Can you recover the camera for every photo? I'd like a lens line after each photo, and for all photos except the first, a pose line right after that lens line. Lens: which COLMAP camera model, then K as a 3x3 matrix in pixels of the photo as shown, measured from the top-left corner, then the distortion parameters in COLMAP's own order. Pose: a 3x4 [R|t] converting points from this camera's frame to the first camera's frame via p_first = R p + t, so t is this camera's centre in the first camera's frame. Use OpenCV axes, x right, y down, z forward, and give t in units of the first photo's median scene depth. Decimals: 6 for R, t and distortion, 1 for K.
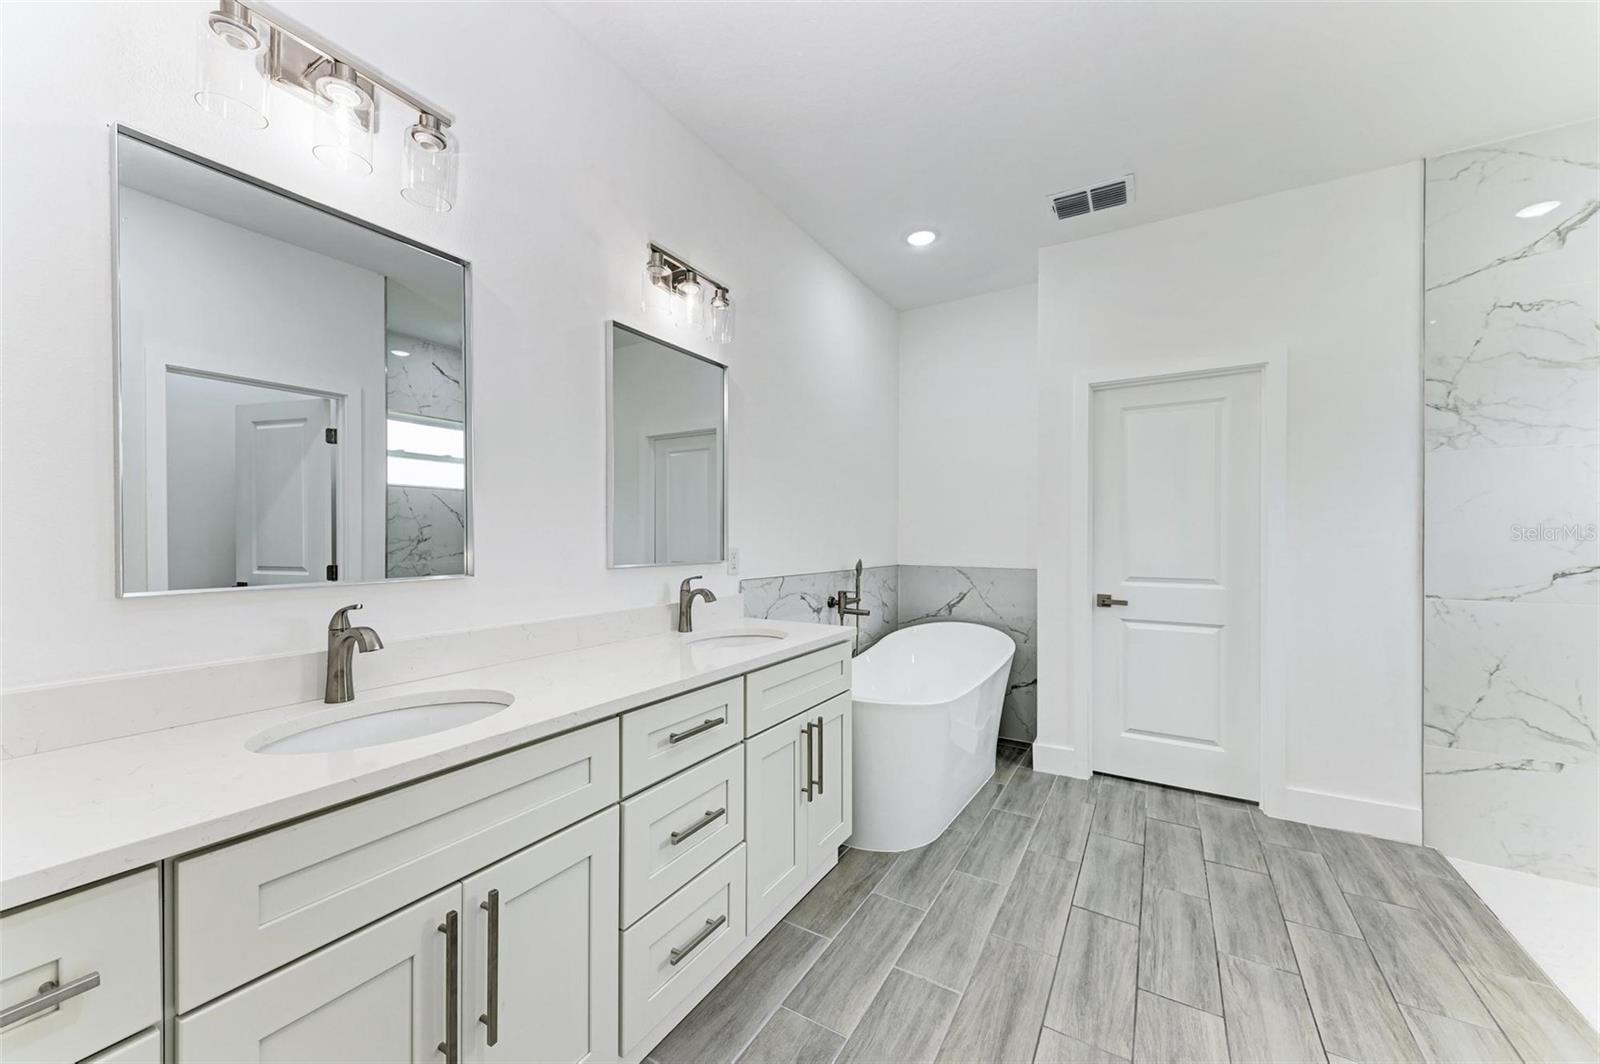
lens RADIAL K [[613.6, 0, 800.2], [0, 613.6, 540.1], [0, 0, 1]] dist [0.019627, -0.006503]
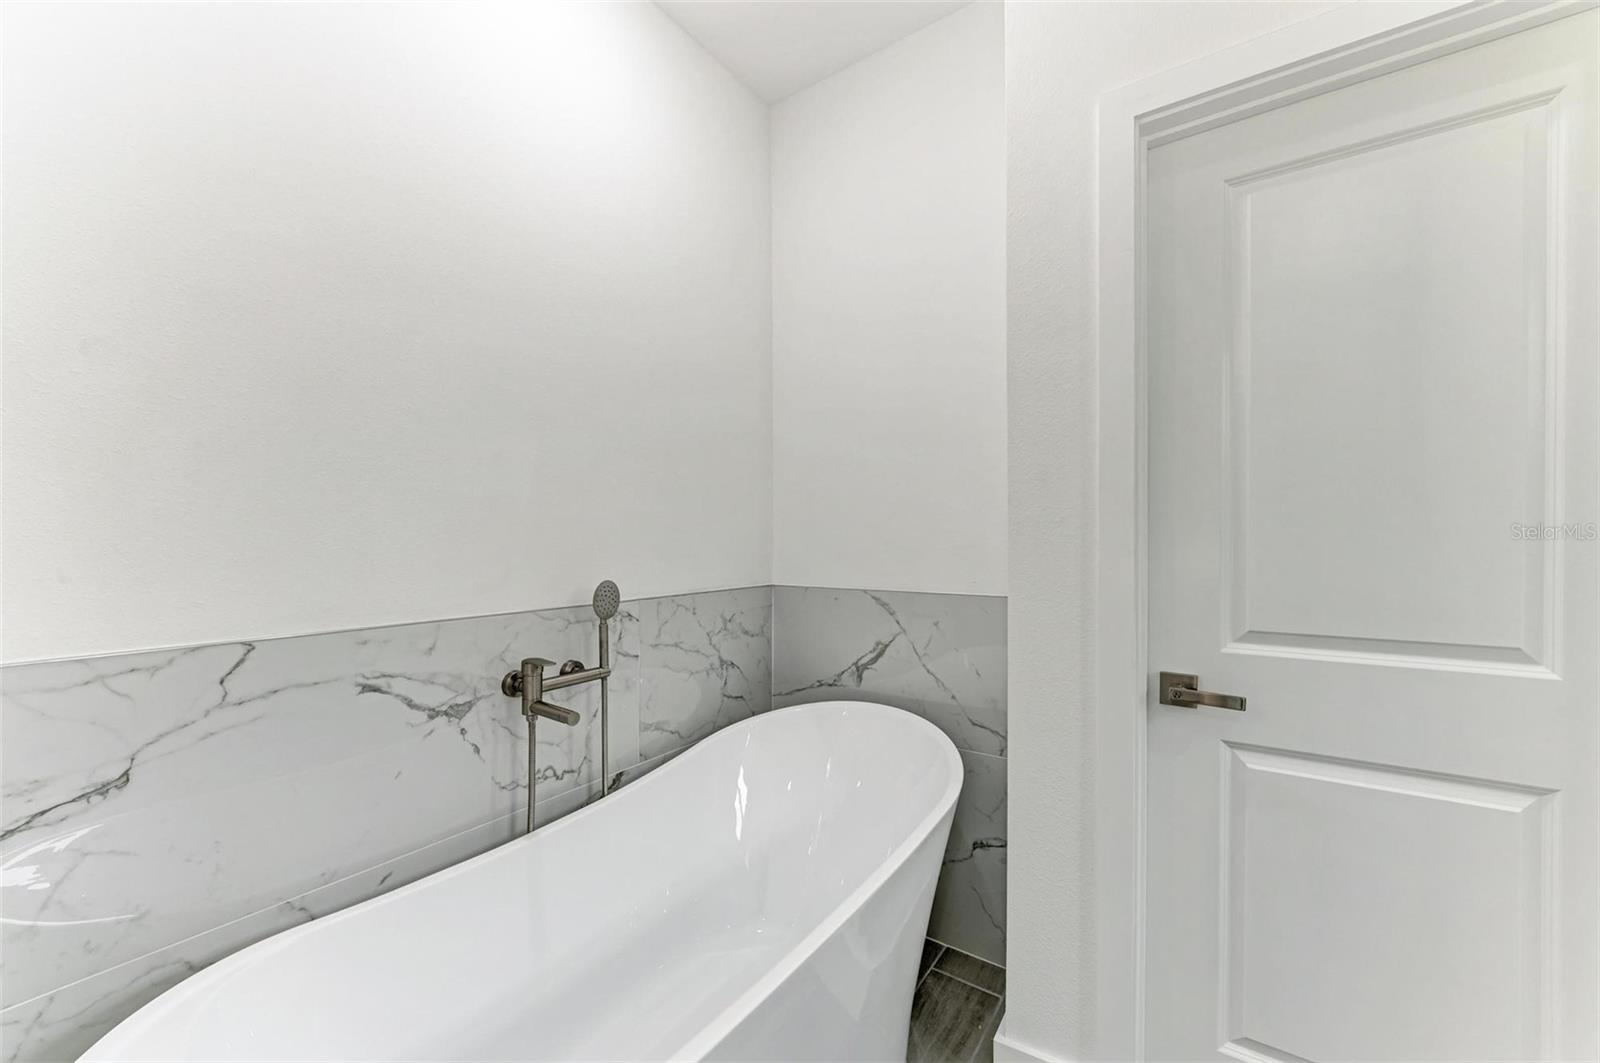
lens RADIAL K [[630.1, 0, 804.5], [0, 630.1, 546.0], [0, 0, 1]] dist [0.018361, -0.007527]
pose [[0.997779, -0.005815, -0.066362, 0.280723], [0.006554, 0.999919, 0.010929, 0.001692], [0.066293, -0.011340, 0.997736, 0.577178]]
